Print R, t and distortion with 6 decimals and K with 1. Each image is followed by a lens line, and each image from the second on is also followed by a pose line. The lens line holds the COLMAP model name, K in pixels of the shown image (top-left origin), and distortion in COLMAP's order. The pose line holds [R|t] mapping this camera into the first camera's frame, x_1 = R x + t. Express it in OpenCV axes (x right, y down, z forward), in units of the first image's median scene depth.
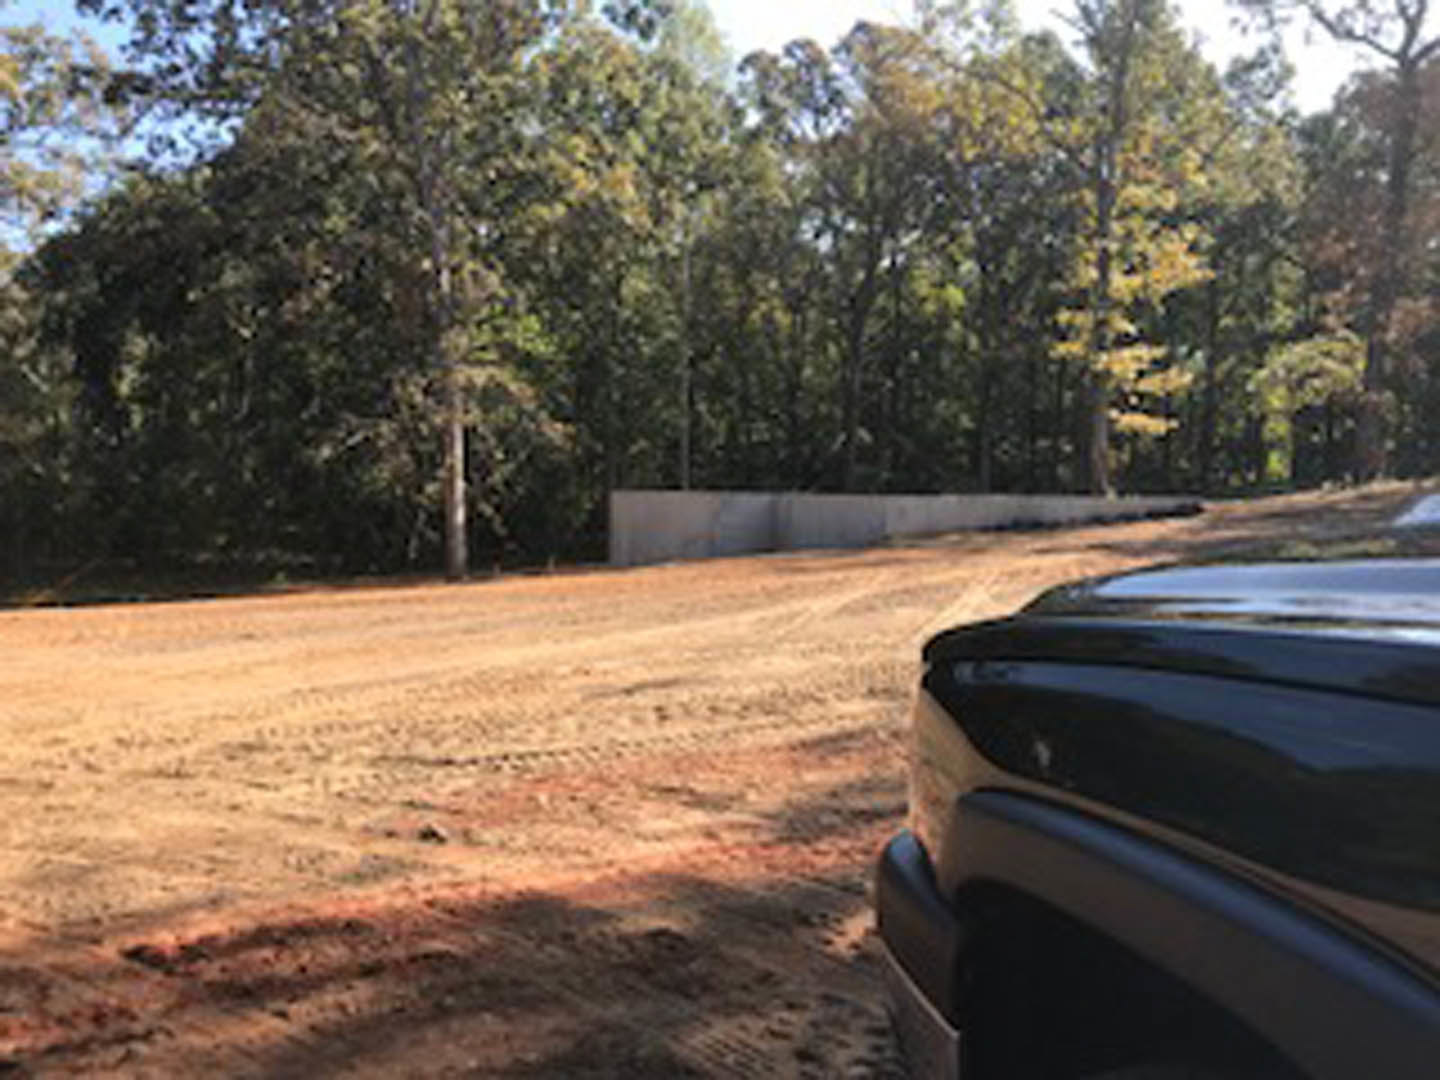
lens RADIAL K [[1274.2, 0, 761.2], [0, 1274.2, 591.5], [0, 0, 1]] dist [0.010773, -0.003789]
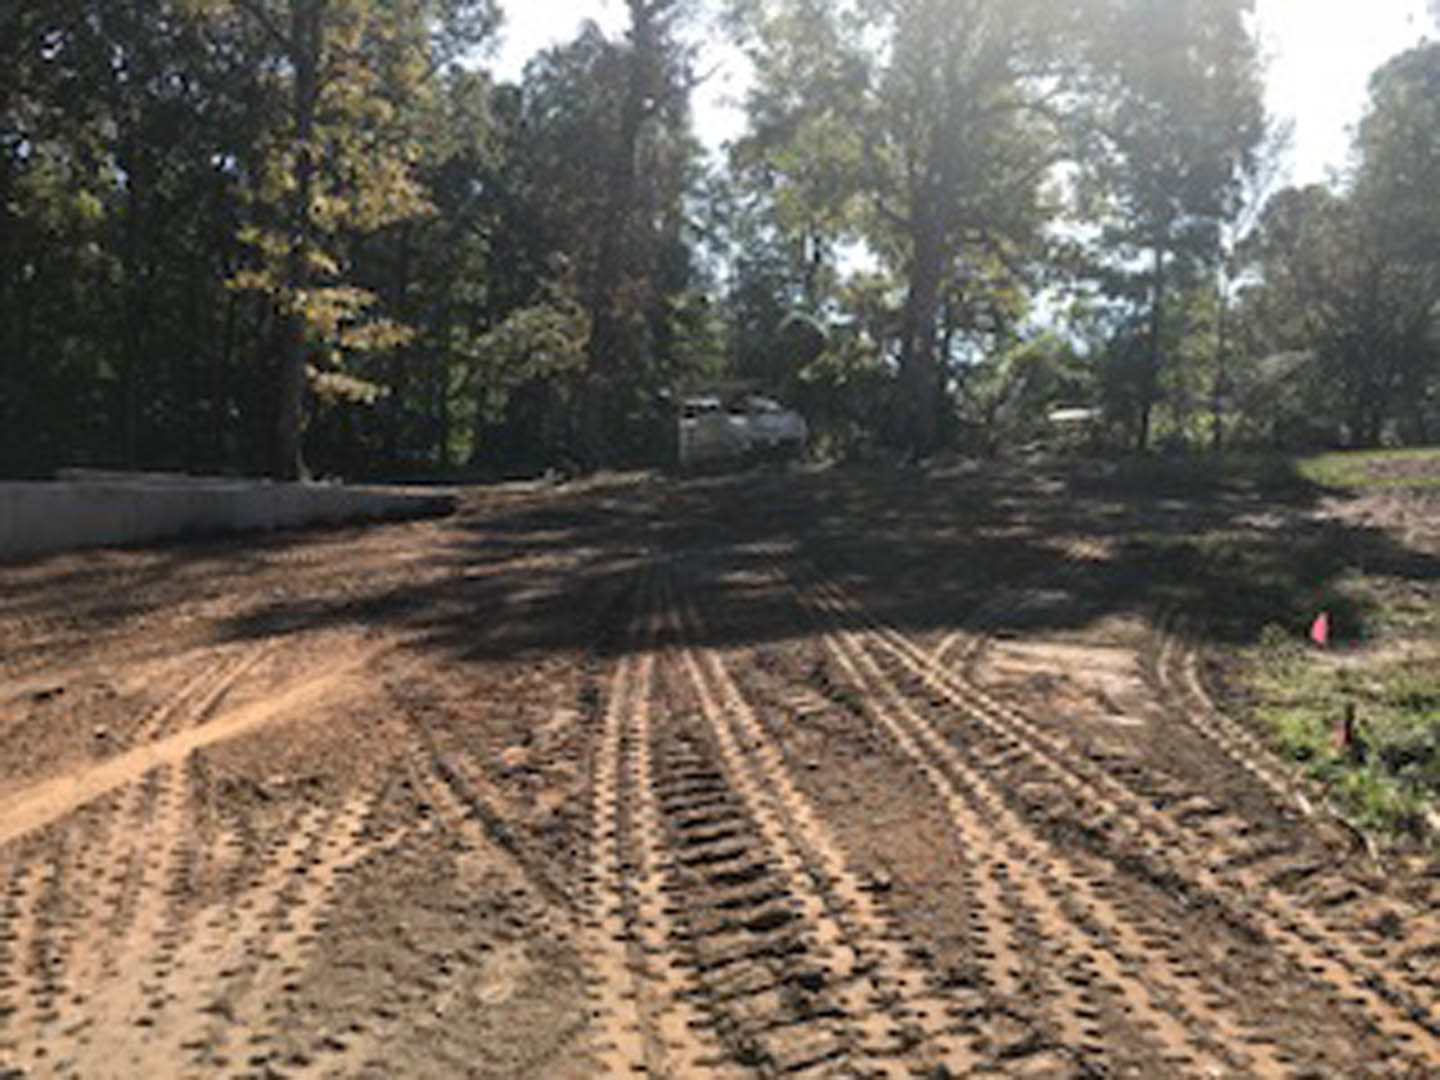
lens RADIAL K [[1262.4, 0, 718.6], [0, 1262.4, 543.6], [0, 0, 1]] dist [0.005255, 0.005829]
pose [[0.819864, 0.008702, 0.572492, 0.050990], [-0.000642, 0.999898, -0.014278, -0.030269], [-0.572558, 0.011339, 0.819786, 0.292173]]
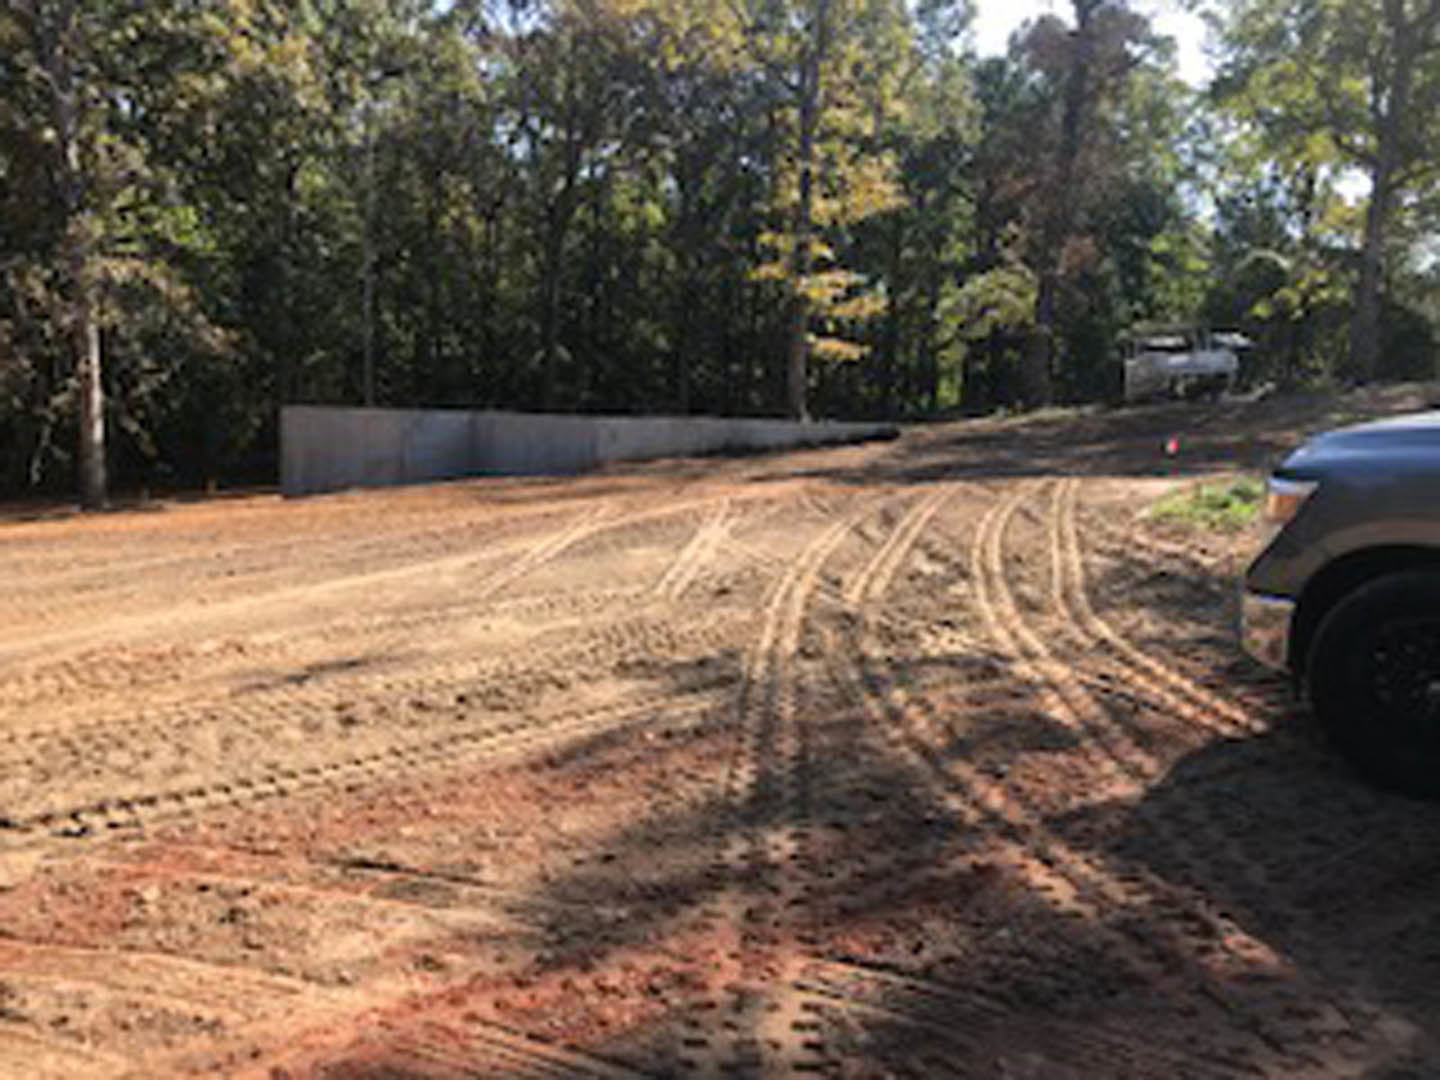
lens RADIAL K [[1267.7, 0, 739.7], [0, 1267.7, 534.1], [0, 0, 1]] dist [0.010424, 0.004889]
pose [[0.974987, -0.006798, 0.222156, -0.003858], [0.002796, 0.999828, 0.018323, -0.004097], [-0.222243, -0.017244, 0.974839, 0.049194]]
